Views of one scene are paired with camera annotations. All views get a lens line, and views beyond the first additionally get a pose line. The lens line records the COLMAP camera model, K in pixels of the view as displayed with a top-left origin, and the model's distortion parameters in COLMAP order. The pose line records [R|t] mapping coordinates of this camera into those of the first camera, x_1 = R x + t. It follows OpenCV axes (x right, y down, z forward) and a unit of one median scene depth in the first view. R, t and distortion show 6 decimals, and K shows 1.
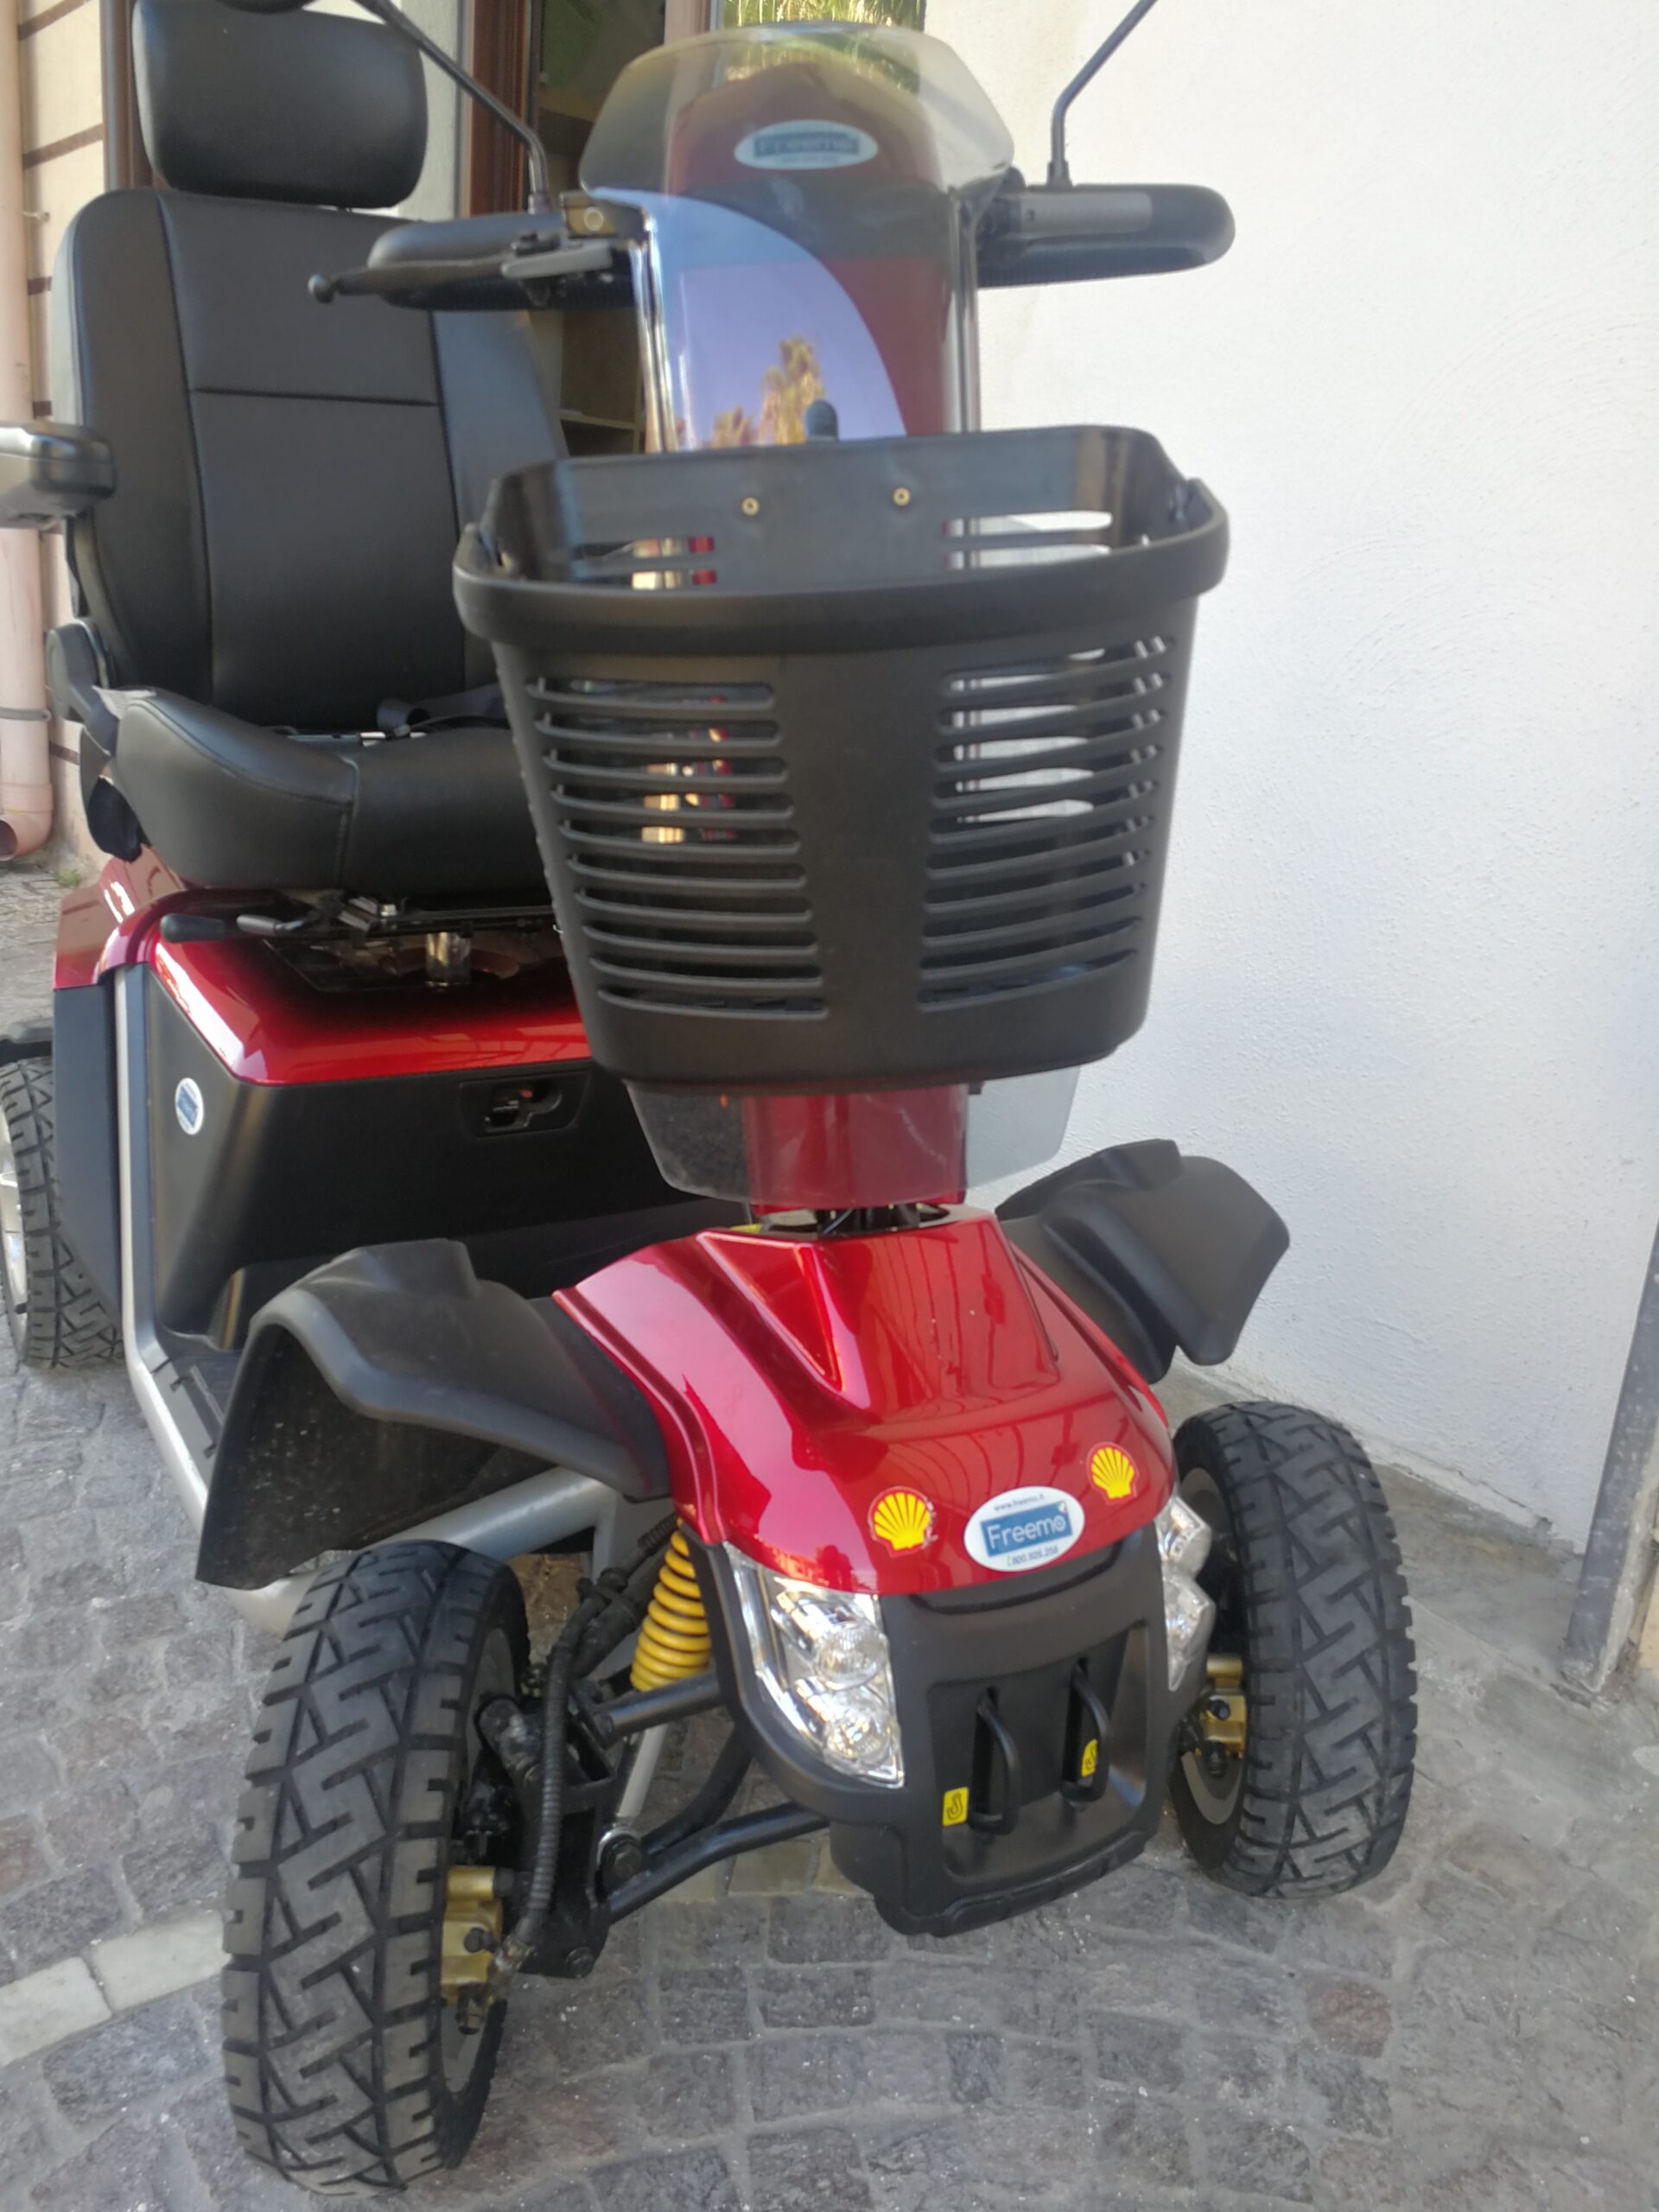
lens RADIAL K [[1818.7, 0, 829.5], [0, 1818.7, 1106.0], [0, 0, 1]] dist [0.011595, -0.002500]
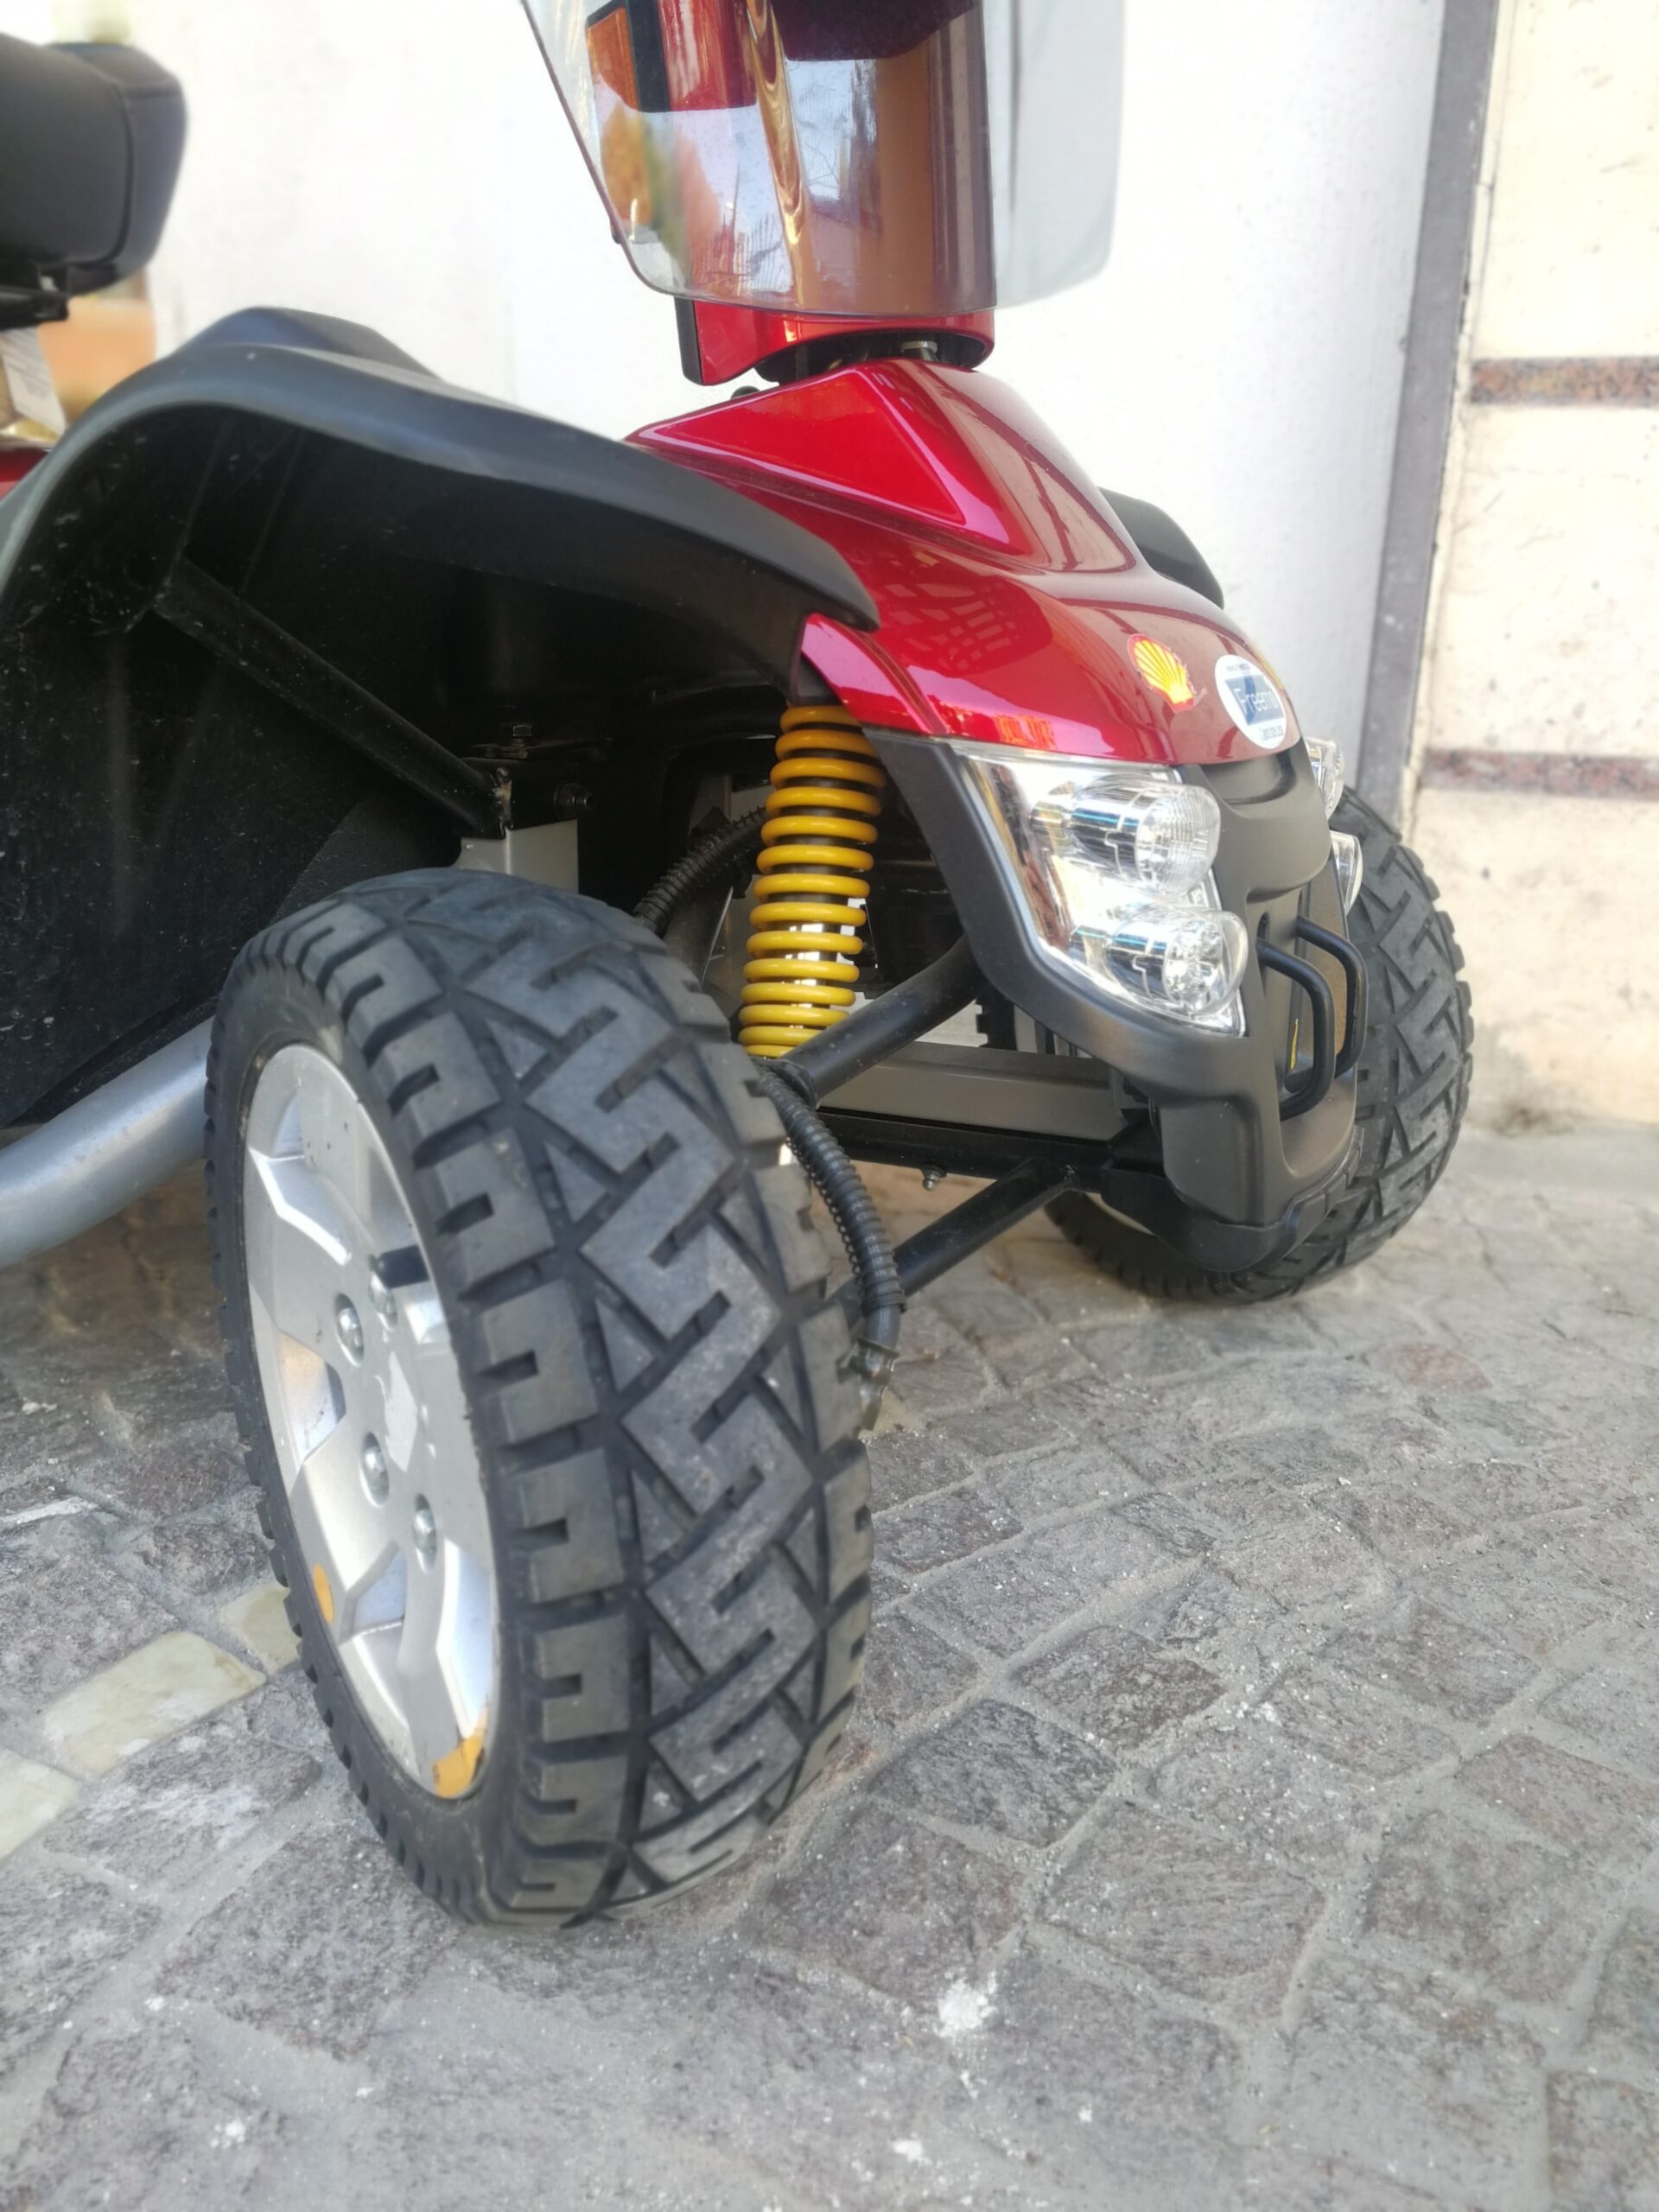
lens RADIAL K [[1818.7, 0, 829.5], [0, 1818.7, 1106.0], [0, 0, 1]] dist [0.011595, -0.002500]
pose [[0.838271, -0.180229, 0.514605, -0.503081], [0.176175, 0.982696, 0.057185, 0.360954], [-0.516007, 0.042724, 0.855518, 0.522413]]
